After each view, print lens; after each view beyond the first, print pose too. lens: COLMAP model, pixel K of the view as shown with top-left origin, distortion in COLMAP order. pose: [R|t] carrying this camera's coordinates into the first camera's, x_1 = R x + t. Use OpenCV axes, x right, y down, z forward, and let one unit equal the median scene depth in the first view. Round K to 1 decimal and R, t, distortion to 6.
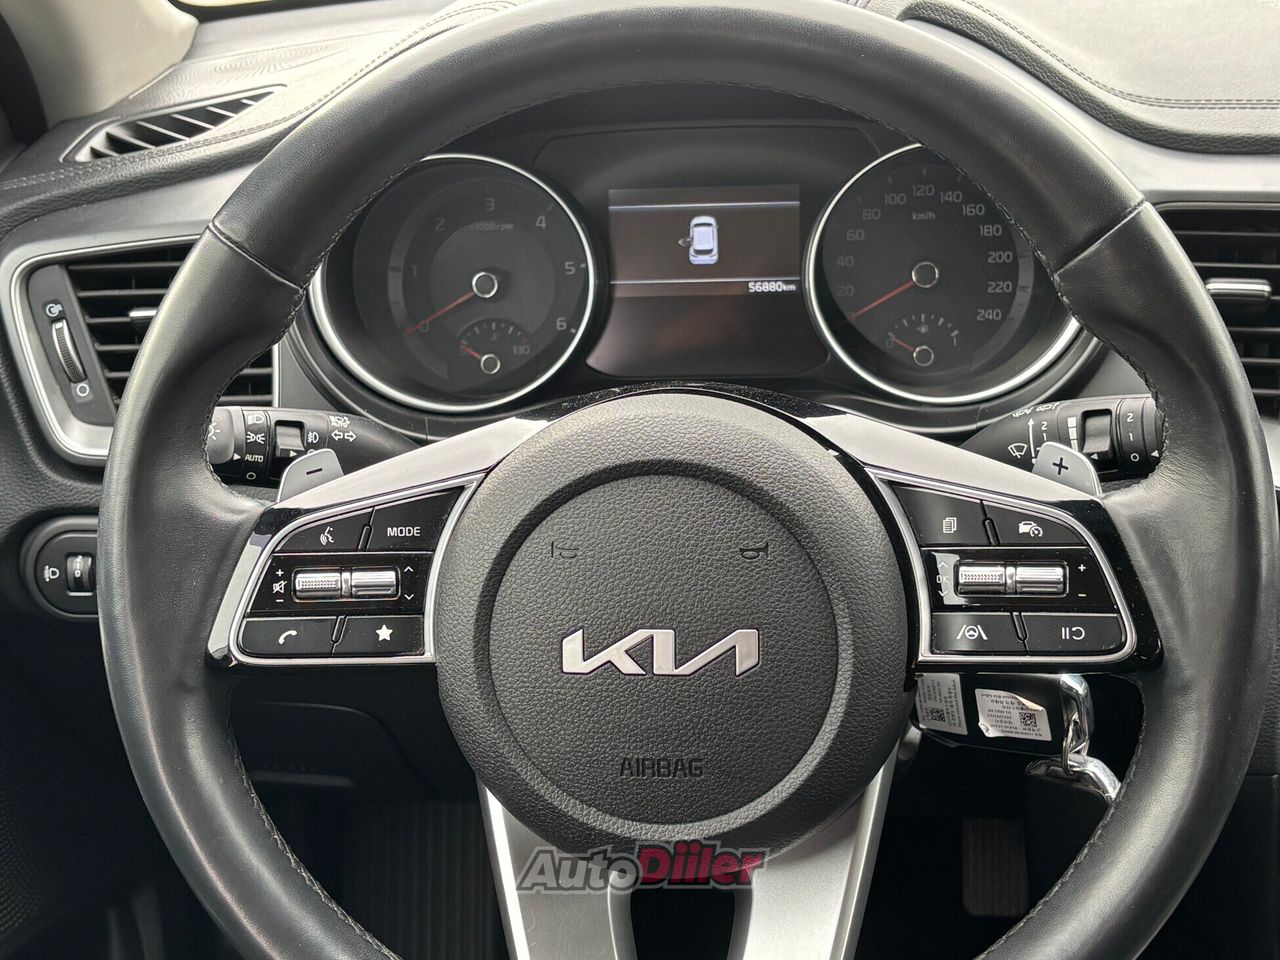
lens RADIAL K [[1771.9, 0, 640.0], [0, 1771.9, 480.0], [0, 0, 1]] dist [0.211549, -0.916452]
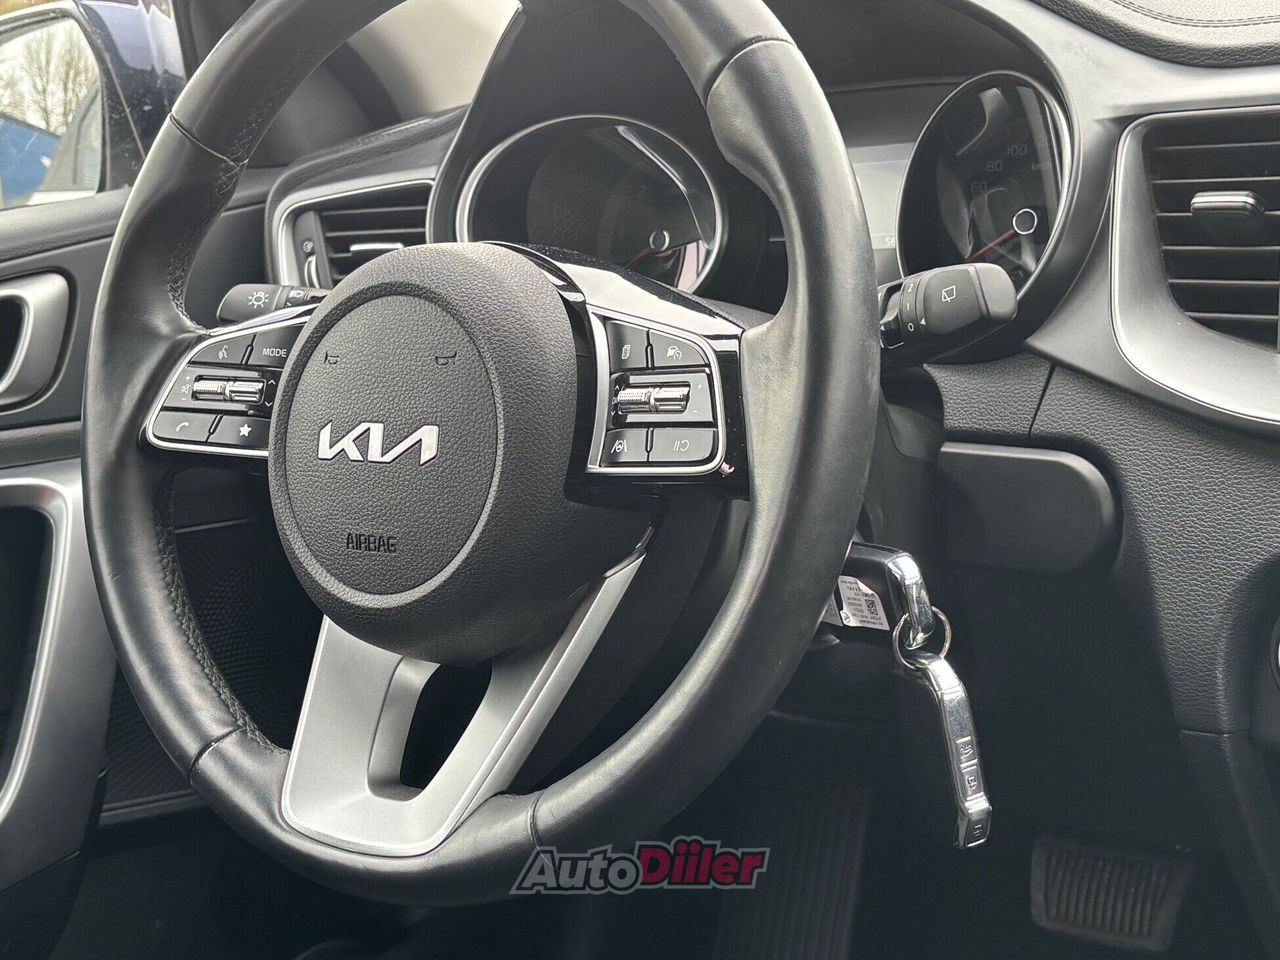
lens RADIAL K [[1771.9, 0, 640.0], [0, 1771.9, 480.0], [0, 0, 1]] dist [0.211549, -0.916452]
pose [[0.849129, 0.062920, -0.524424, 0.701470], [-0.113974, 0.991315, -0.065606, 0.160922], [0.515742, 0.115479, 0.848926, 0.086623]]
